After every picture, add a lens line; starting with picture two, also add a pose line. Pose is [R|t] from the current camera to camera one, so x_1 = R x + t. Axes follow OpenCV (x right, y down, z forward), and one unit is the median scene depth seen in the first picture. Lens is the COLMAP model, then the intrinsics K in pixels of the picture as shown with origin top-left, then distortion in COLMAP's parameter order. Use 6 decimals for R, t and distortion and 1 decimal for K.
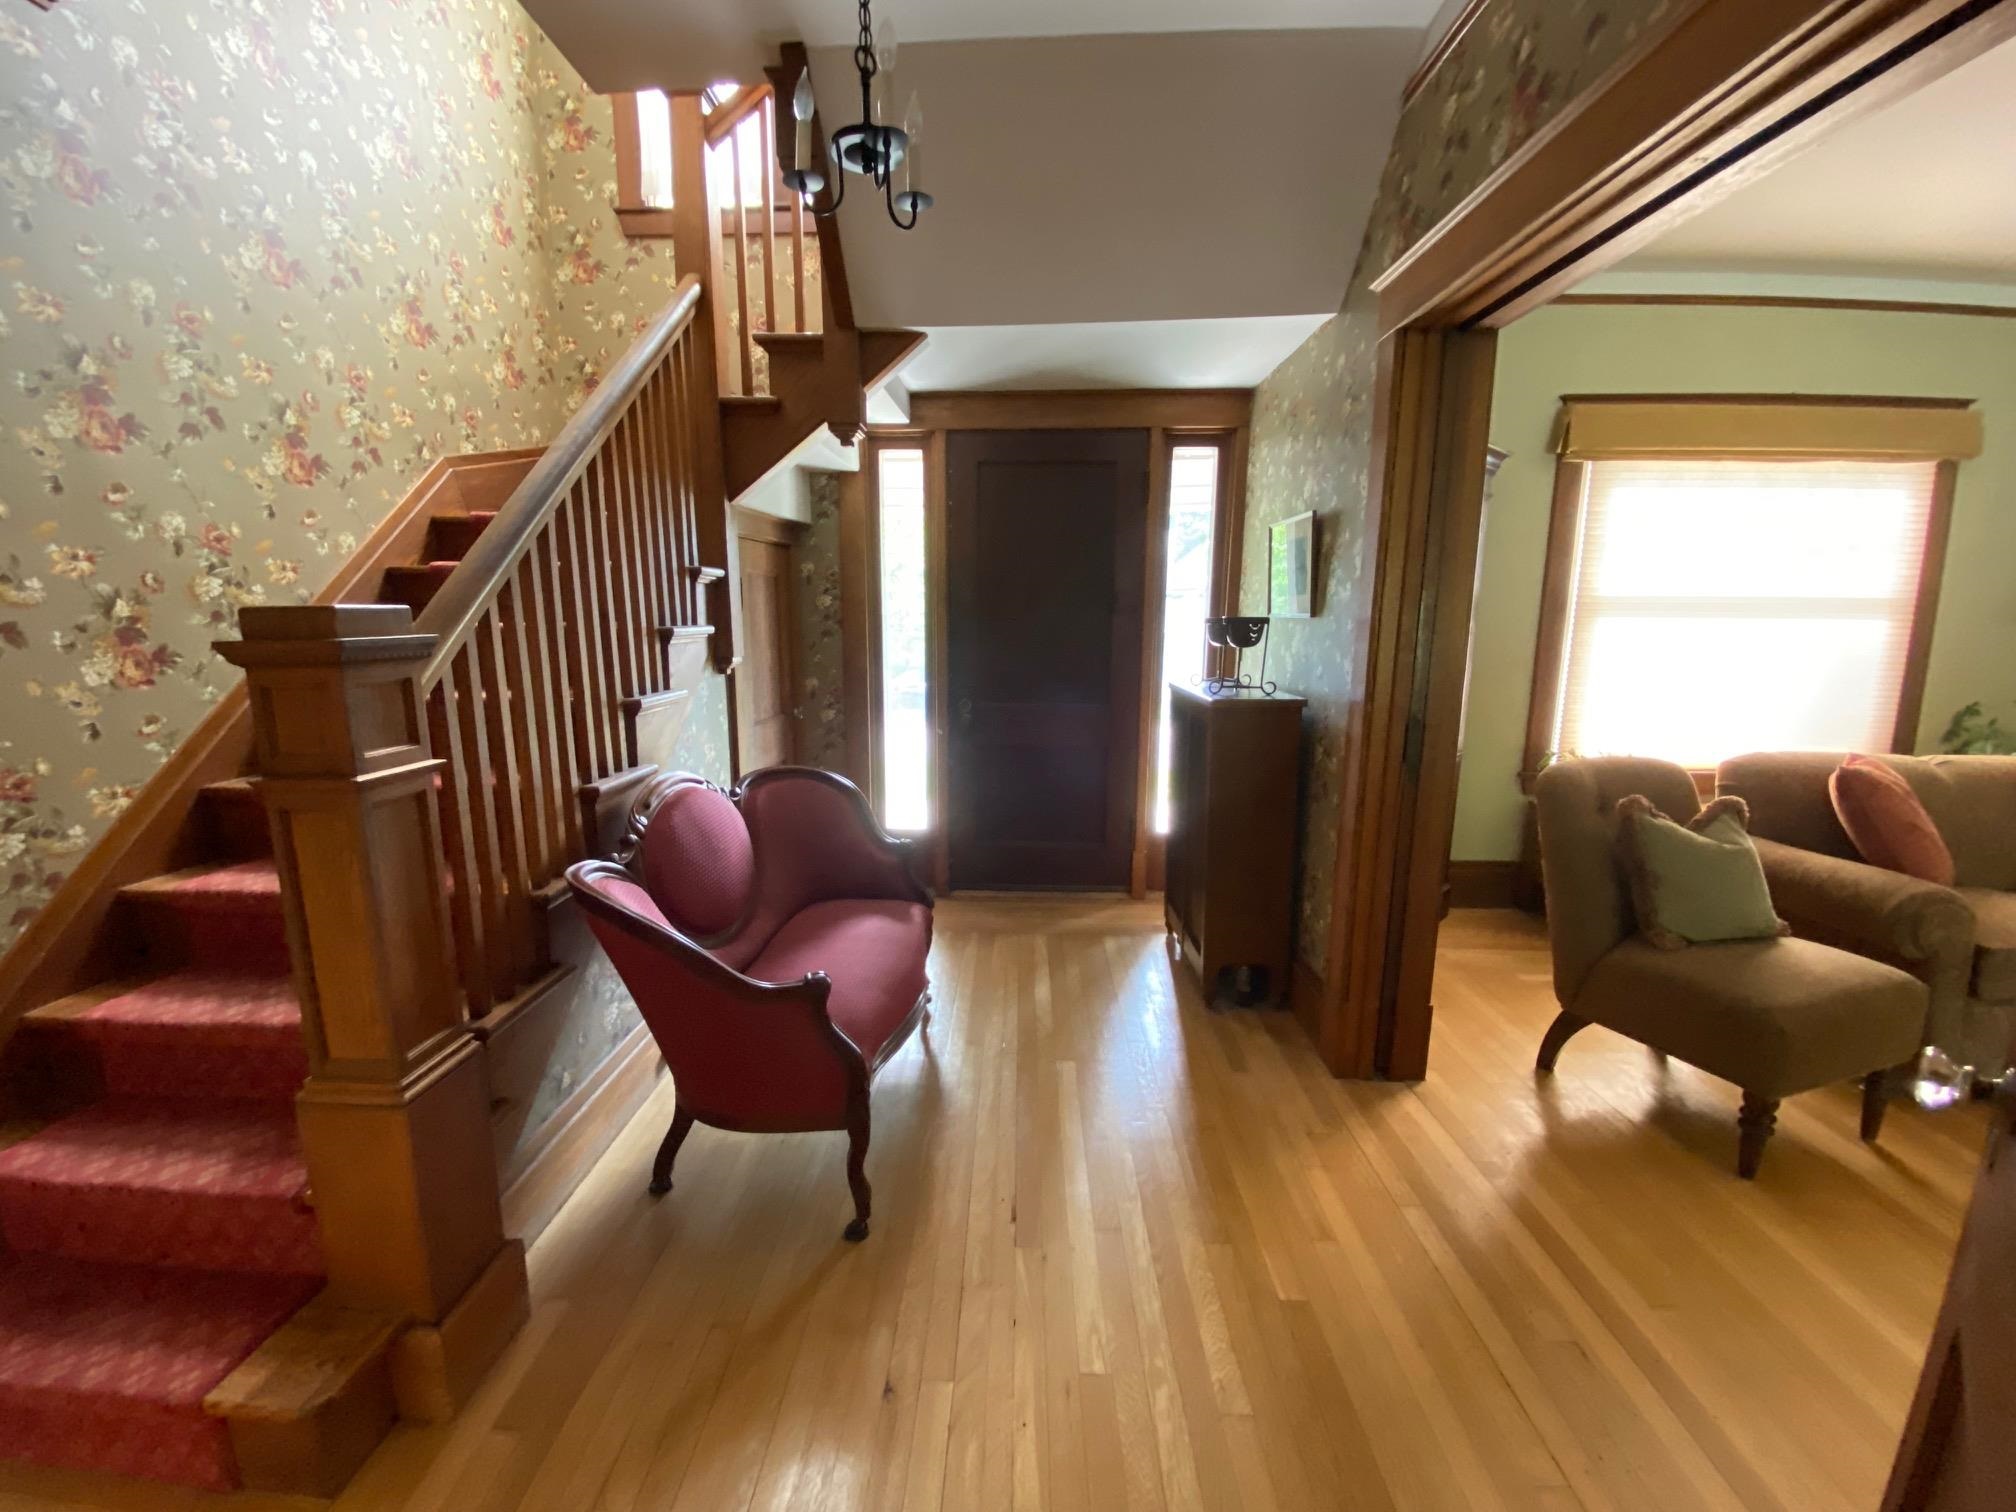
lens RADIAL K [[811.7, 0, 987.5], [0, 811.7, 756.2], [0, 0, 1]] dist [0.000717, -0.011473]
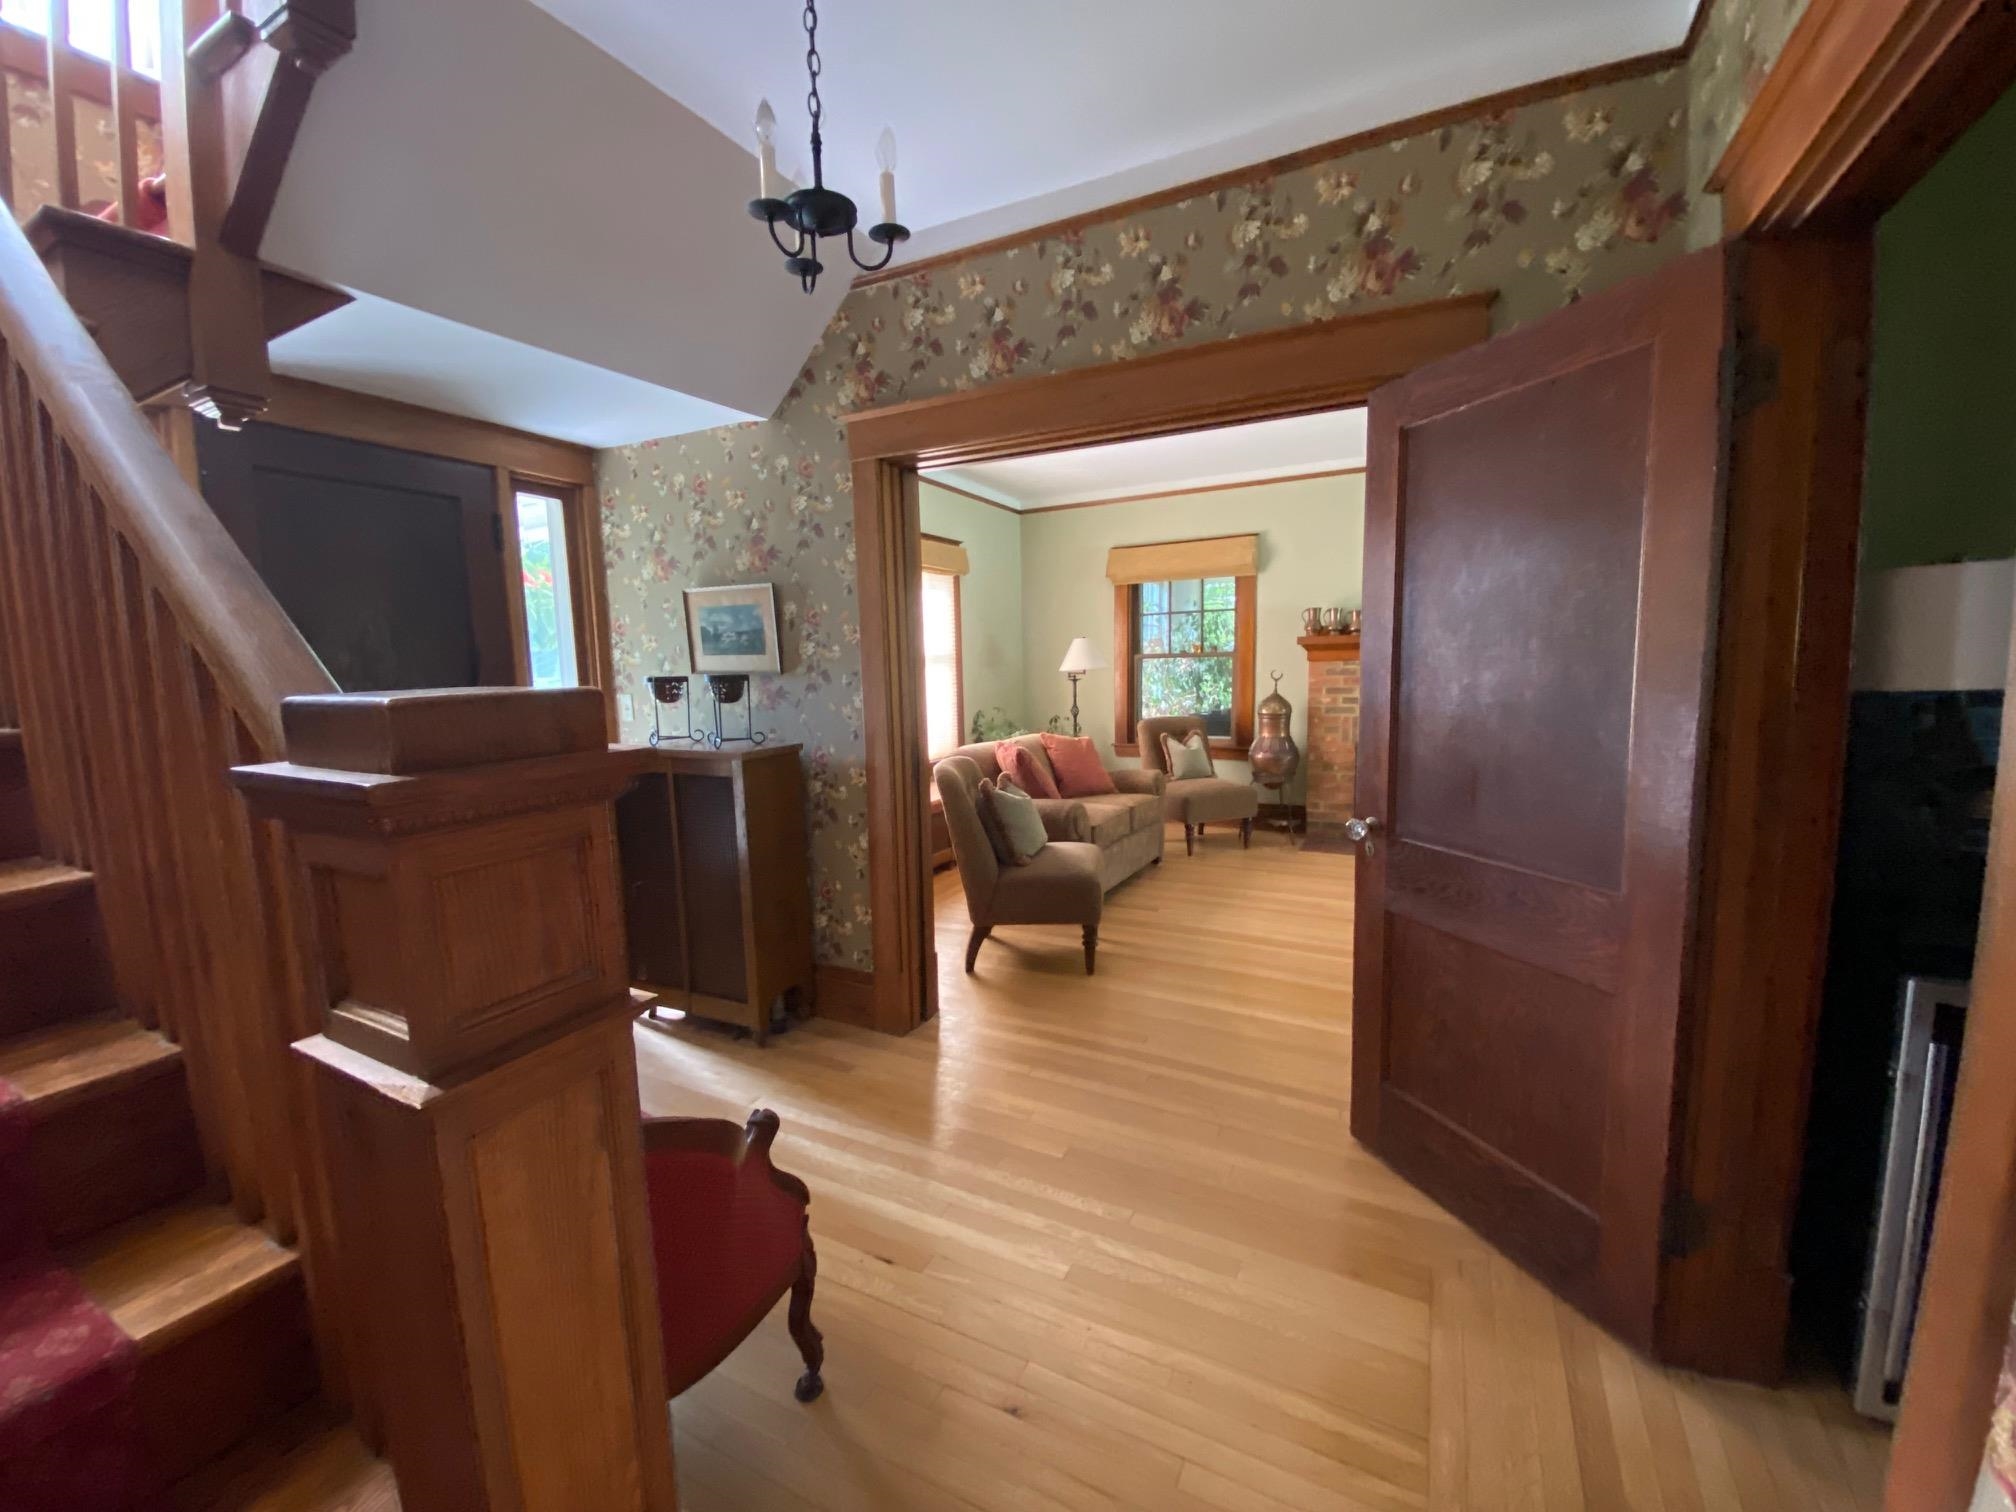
lens RADIAL K [[811.7, 0, 987.5], [0, 811.7, 756.2], [0, 0, 1]] dist [0.000717, -0.011473]
pose [[0.430528, -0.114670, 0.895263, -0.523145], [0.173329, 0.983939, 0.042675, -0.054164], [-0.885778, 0.136802, 0.443489, 0.240669]]
